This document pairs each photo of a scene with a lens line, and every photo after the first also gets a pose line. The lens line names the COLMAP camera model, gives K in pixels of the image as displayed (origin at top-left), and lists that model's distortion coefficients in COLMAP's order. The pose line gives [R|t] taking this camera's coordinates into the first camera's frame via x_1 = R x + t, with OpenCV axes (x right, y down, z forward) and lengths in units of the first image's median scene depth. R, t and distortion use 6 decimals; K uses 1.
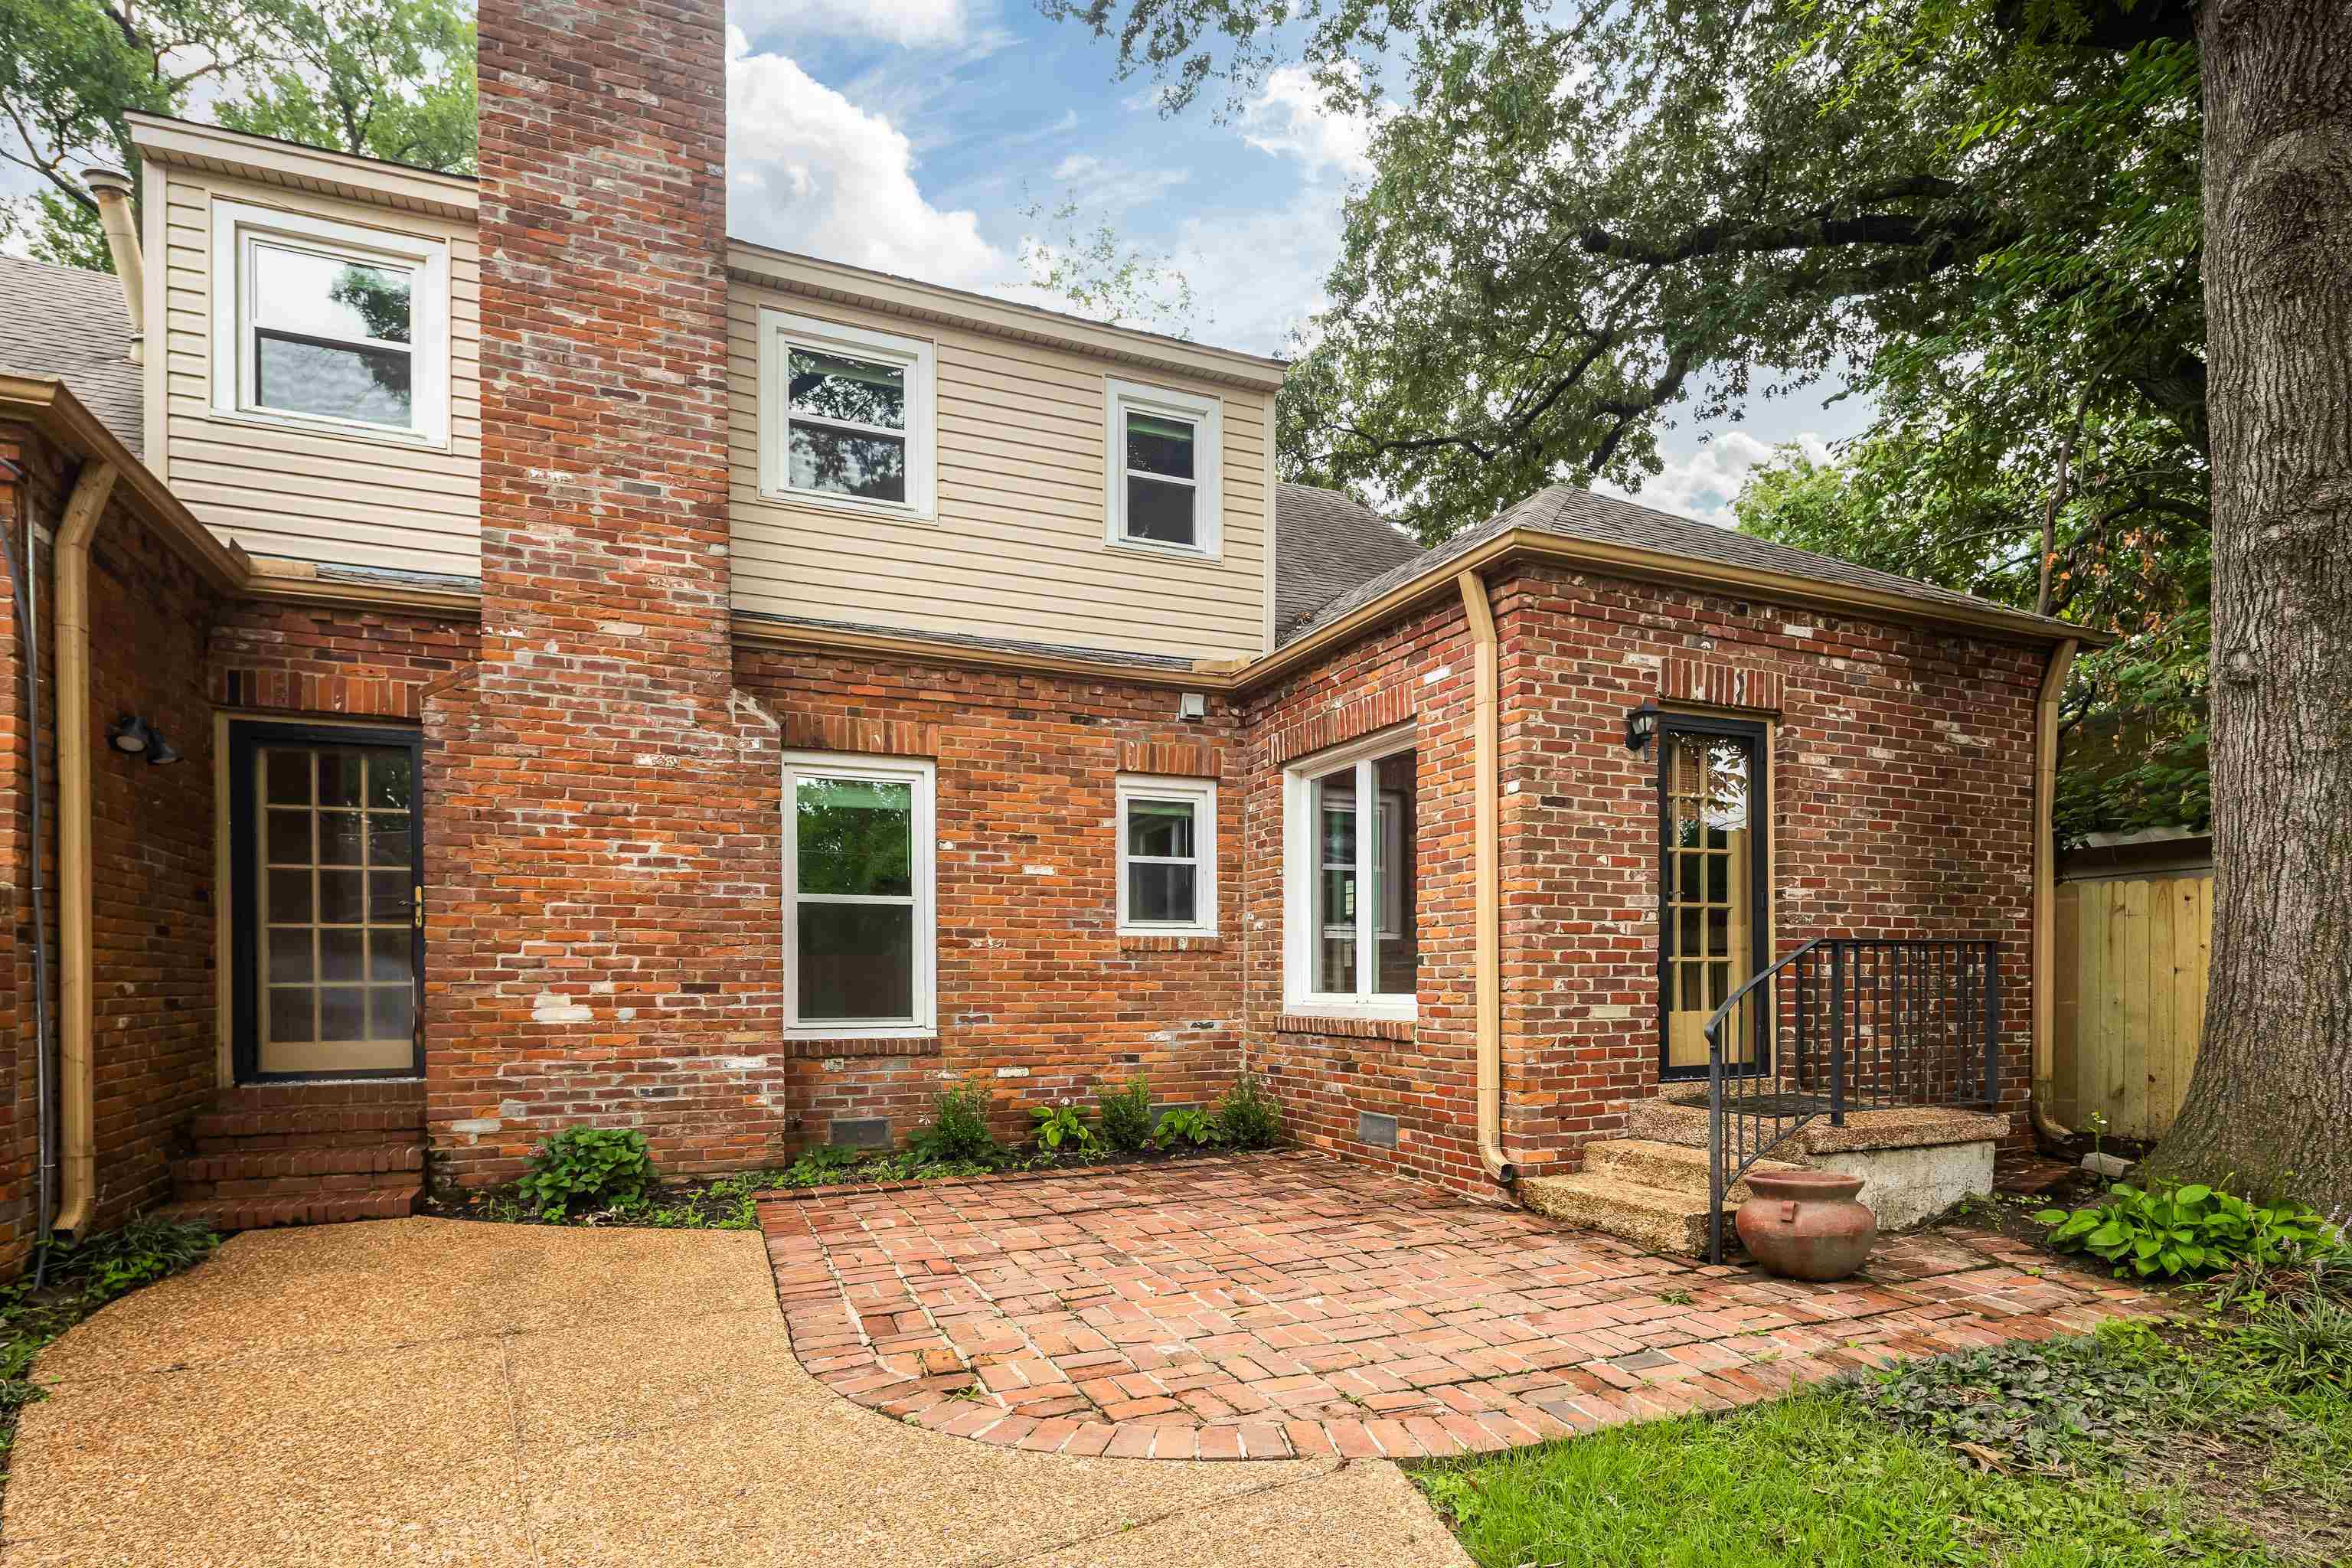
lens RADIAL K [[1162.5, 0, 1201.2], [0, 1162.5, 982.5], [0, 0, 1]] dist [0.009877, -0.004518]
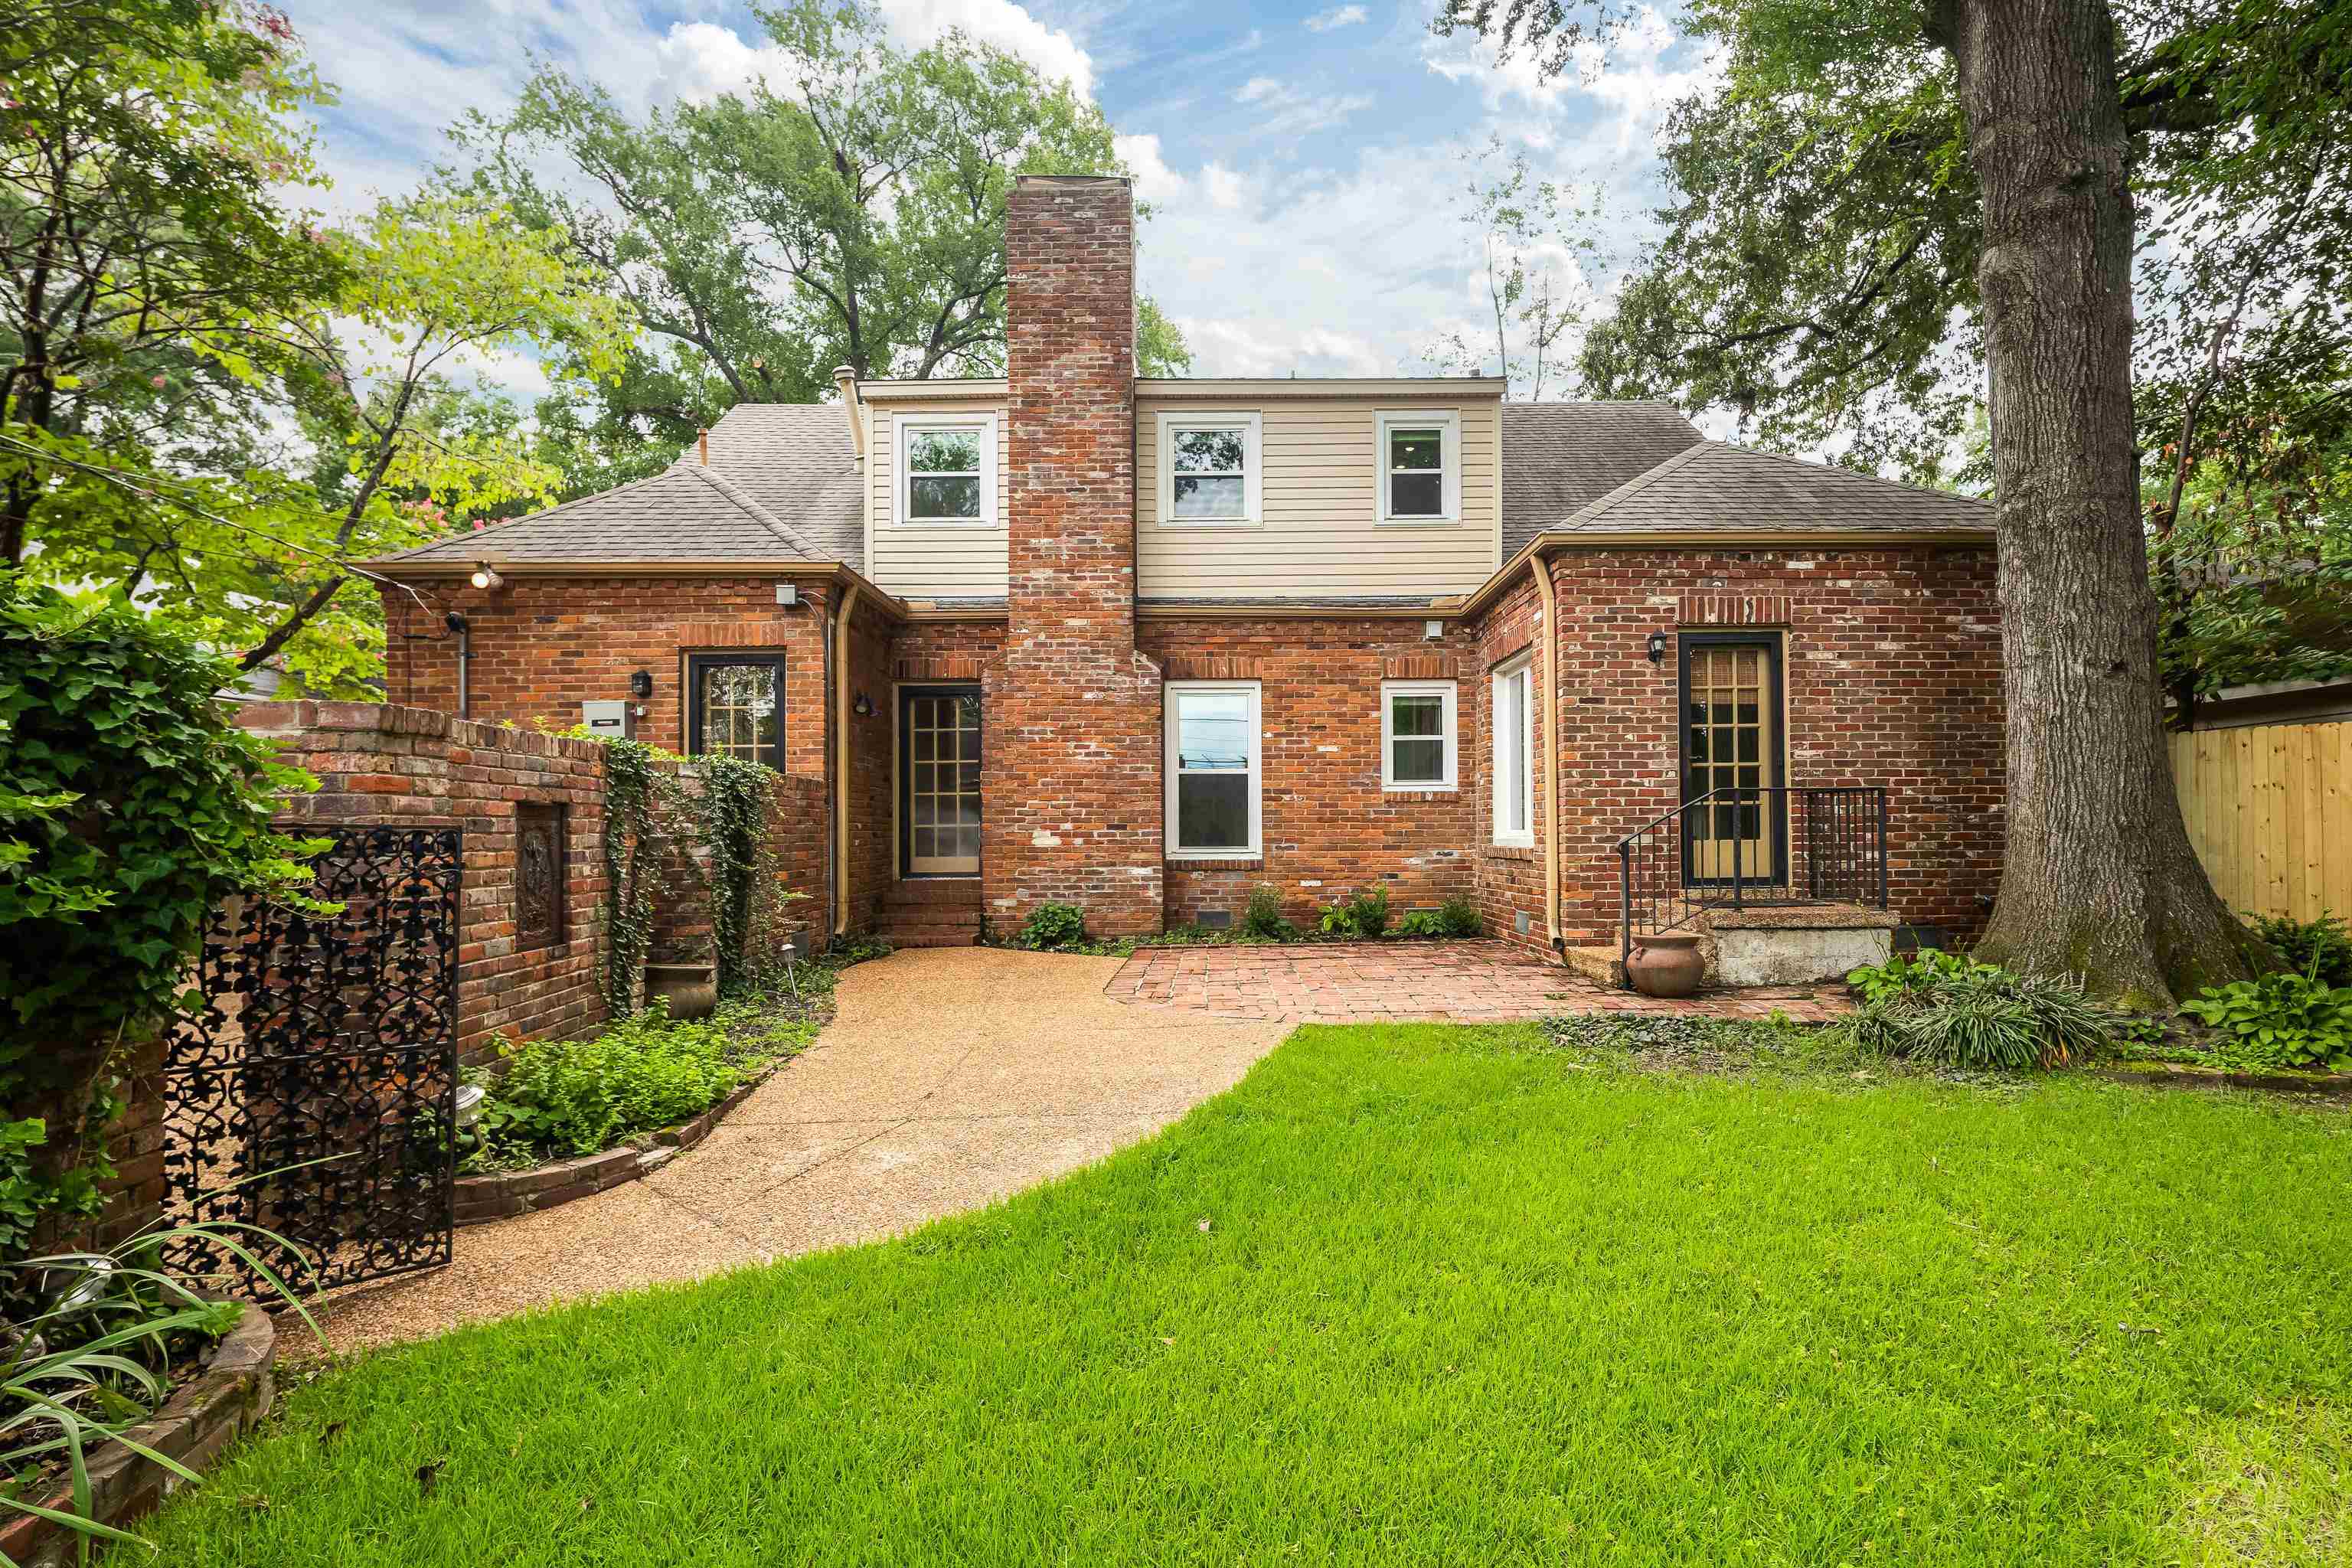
lens RADIAL K [[1162.5, 0, 1223.0], [0, 1162.5, 813.2], [0, 0, 1]] dist [0.009877, -0.004518]
pose [[0.911660, -0.008185, -0.410863, 0.416280], [0.000712, 0.999832, -0.018339, 0.016575], [0.410944, 0.016427, 0.911512, -0.495189]]
